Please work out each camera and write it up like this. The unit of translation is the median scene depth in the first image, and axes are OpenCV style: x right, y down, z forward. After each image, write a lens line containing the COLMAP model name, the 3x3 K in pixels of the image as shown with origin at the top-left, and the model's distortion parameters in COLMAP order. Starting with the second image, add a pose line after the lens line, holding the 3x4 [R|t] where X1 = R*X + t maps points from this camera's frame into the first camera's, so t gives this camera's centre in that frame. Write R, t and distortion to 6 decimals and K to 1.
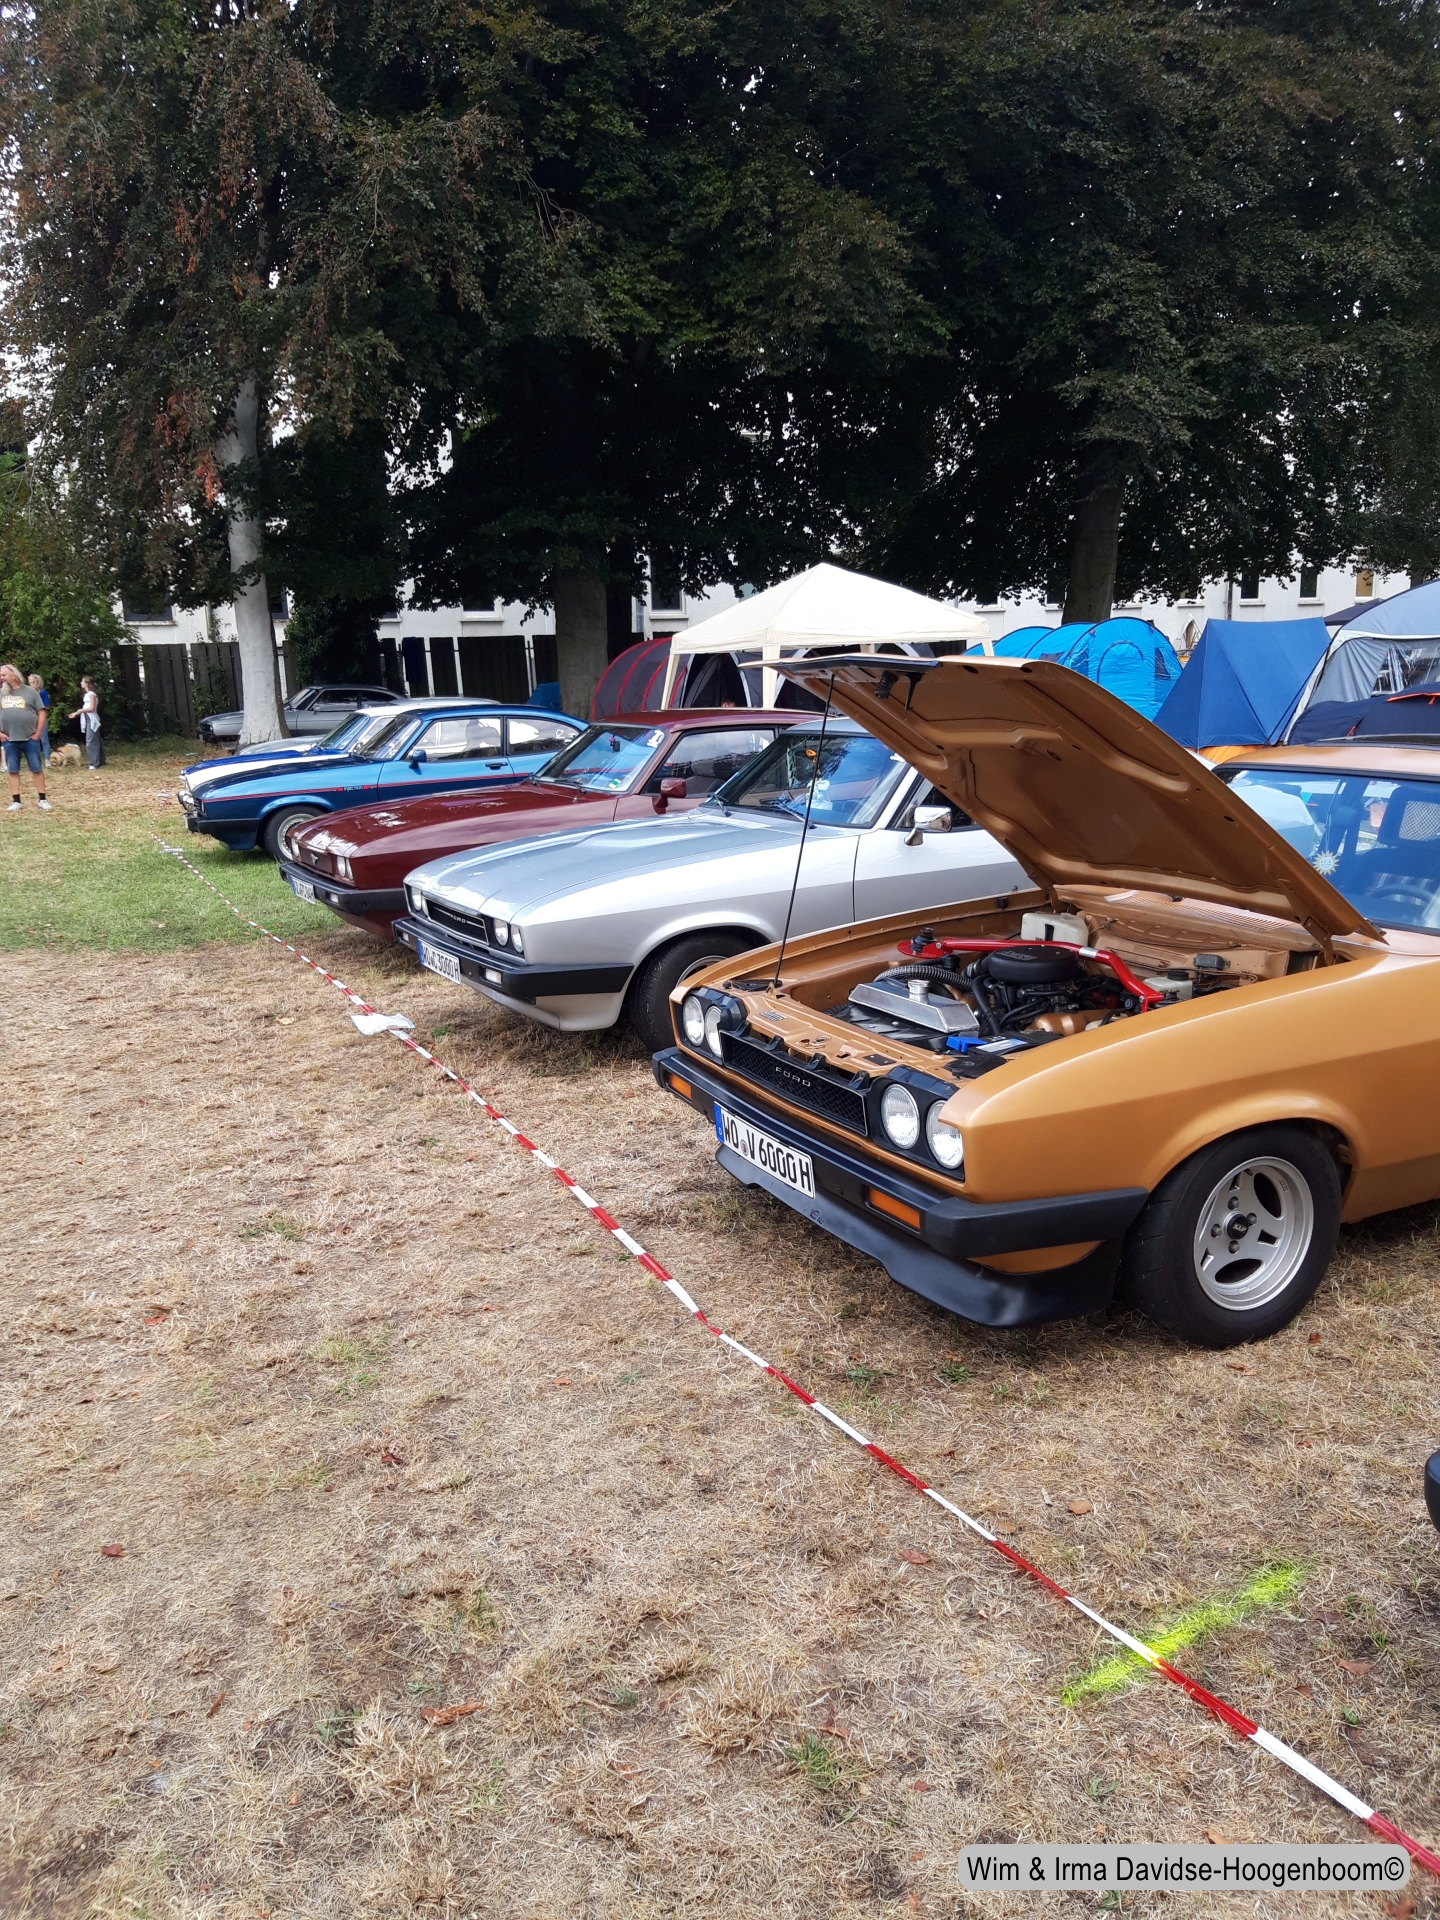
lens RADIAL K [[1489.2, 0, 708.5], [0, 1489.2, 970.0], [0, 0, 1]] dist [0.078776, -0.128328]
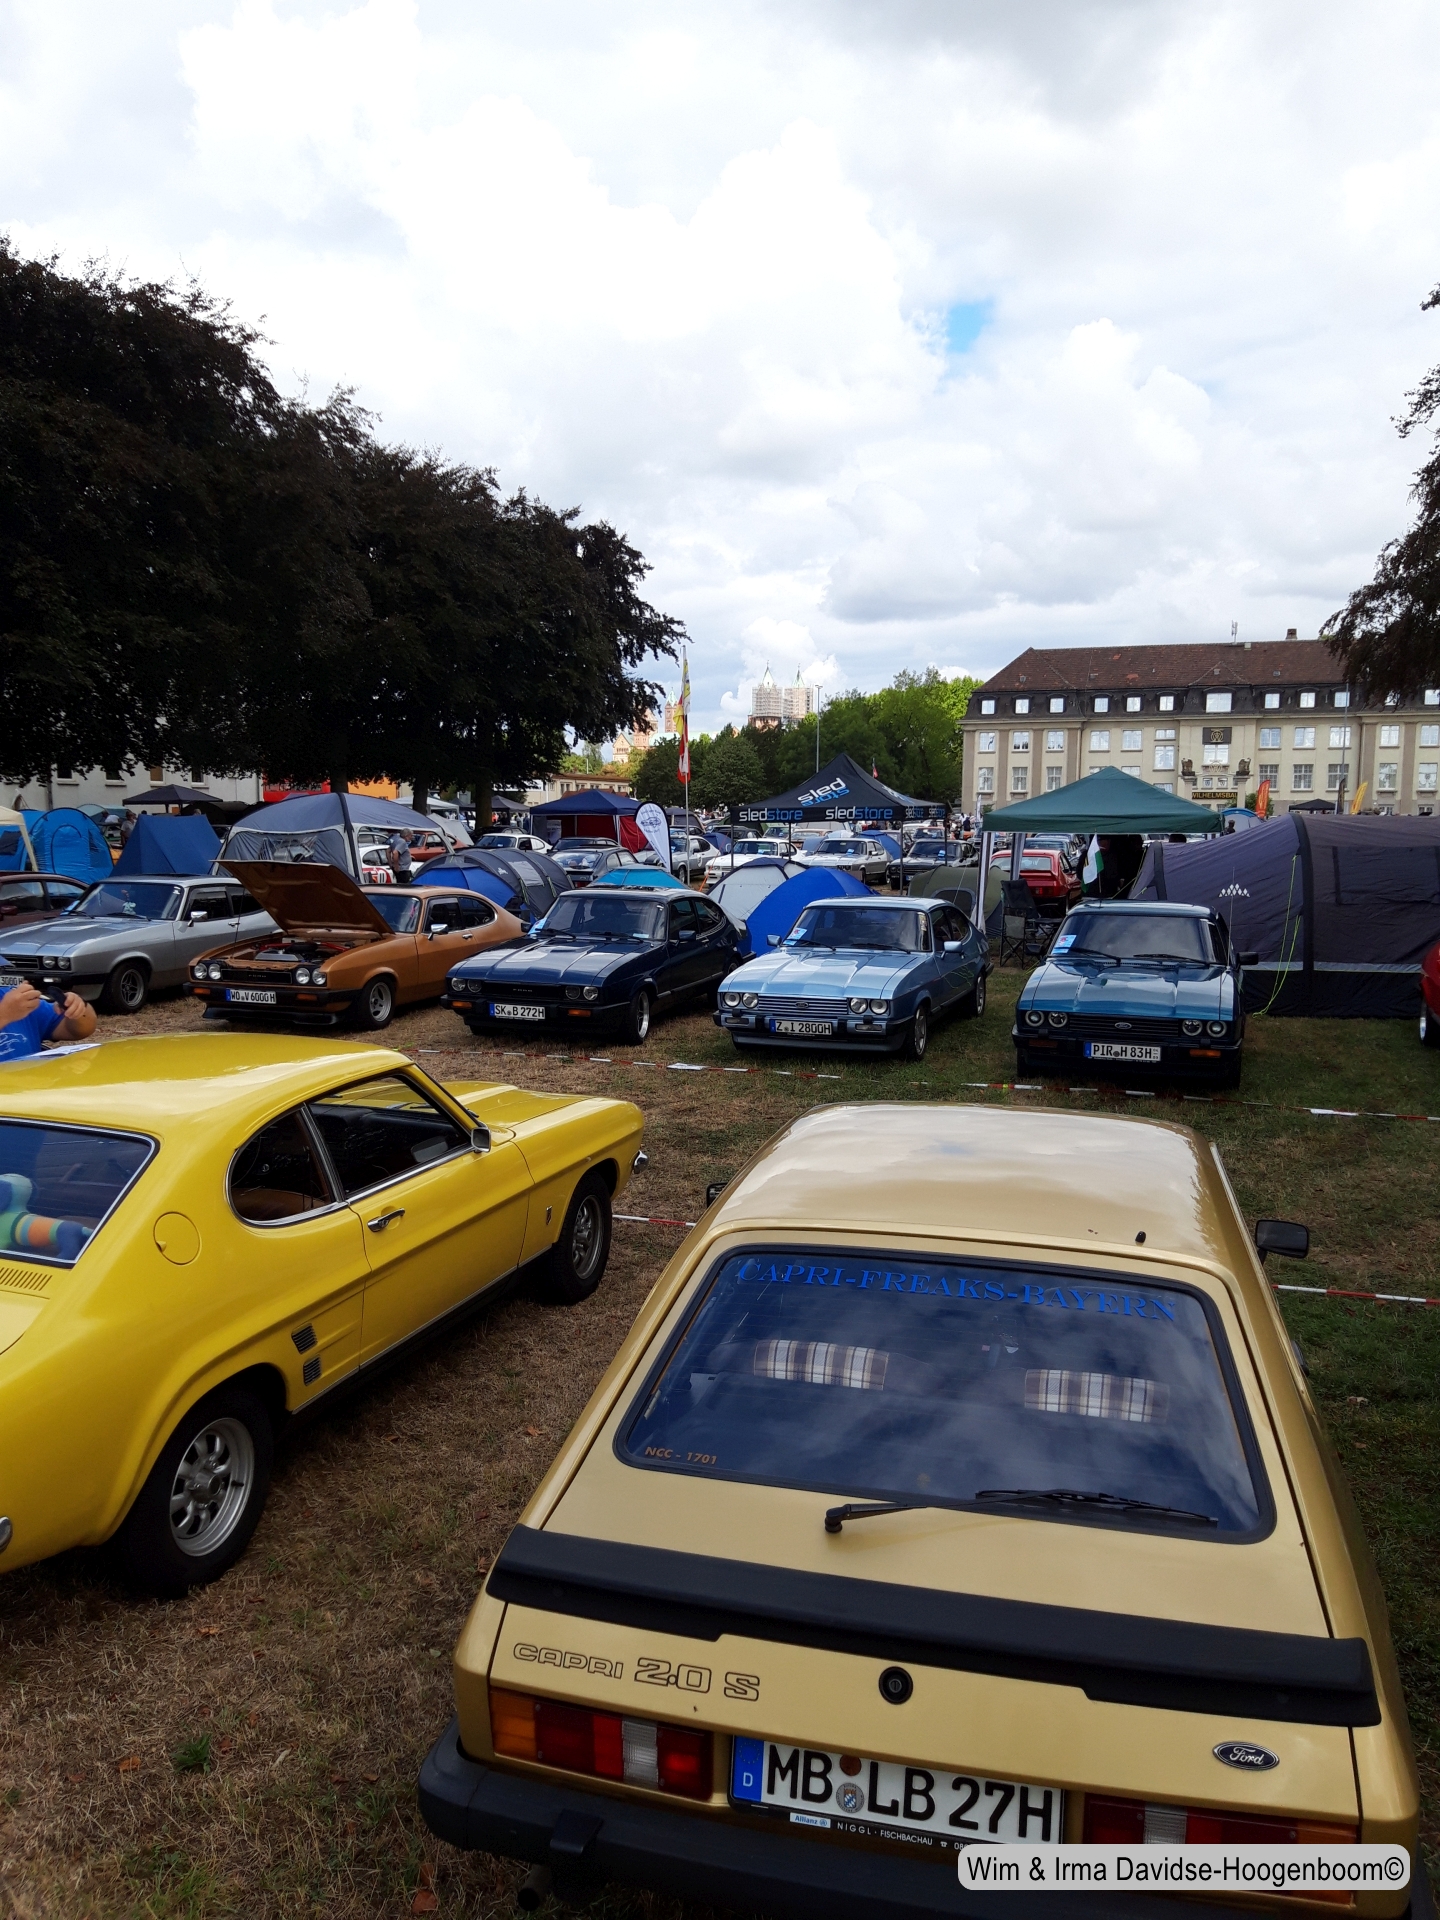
lens RADIAL K [[1489.2, 0, 708.5], [0, 1489.2, 970.0], [0, 0, 1]] dist [0.078776, -0.128328]
pose [[0.706021, -0.046648, 0.706653, -0.304445], [0.121789, 0.990960, -0.056263, 0.070000], [-0.697640, 0.125785, 0.705320, -0.400475]]
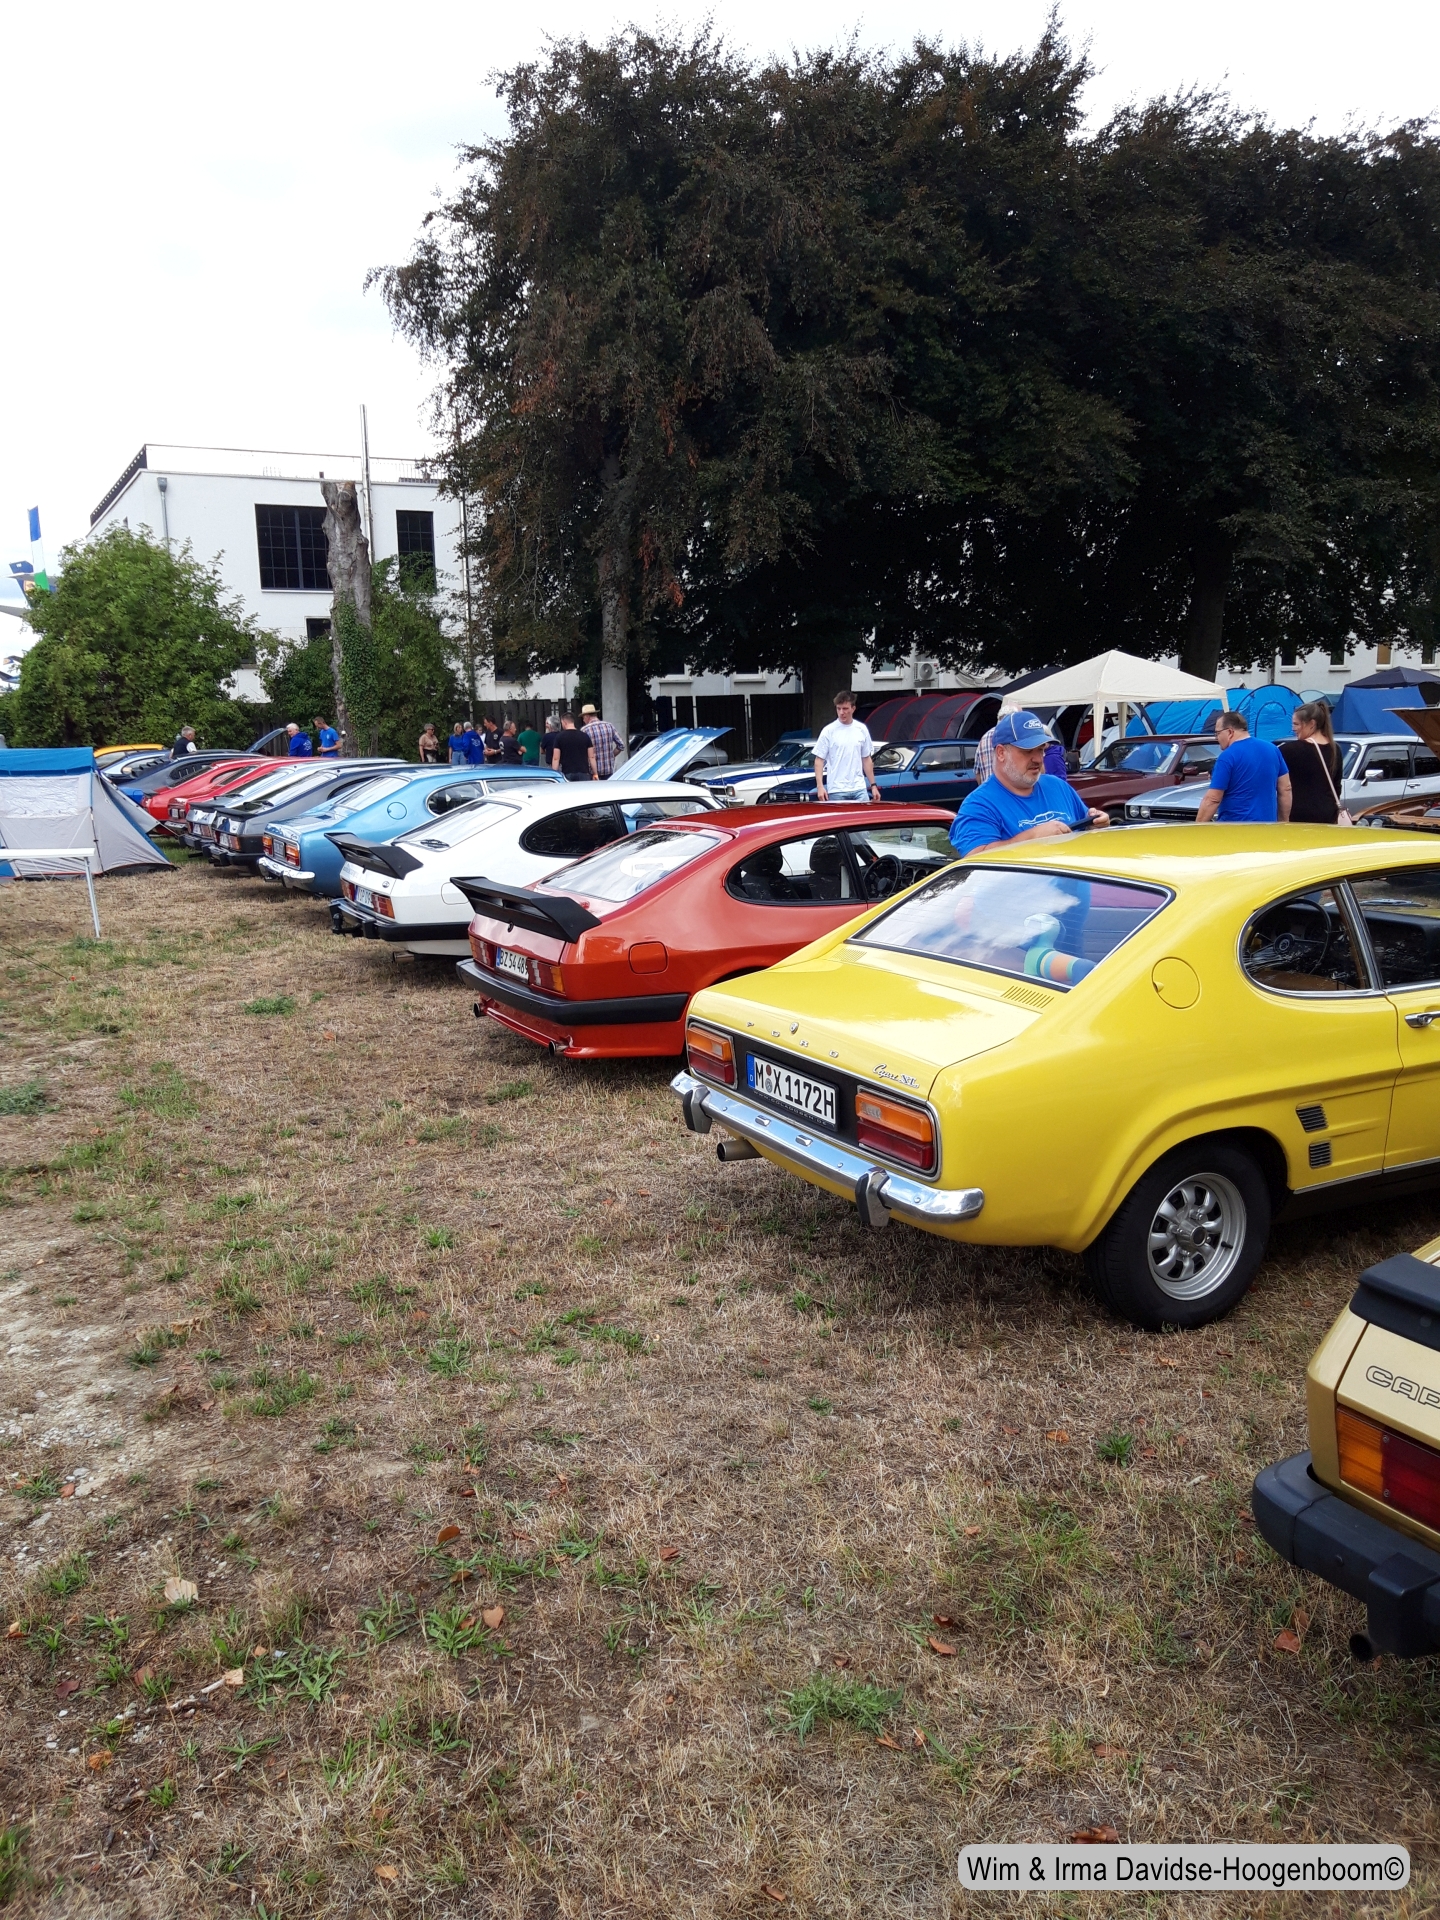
lens RADIAL K [[1504.3, 0, 681.1], [0, 1504.3, 990.8], [0, 0, 1]] dist [0.005062, -0.042851]
pose [[0.999996, 0.002241, 0.001499, -0.283850], [-0.002204, 0.999691, -0.024746, 0.089147], [-0.001554, 0.024743, 0.999693, -0.405160]]
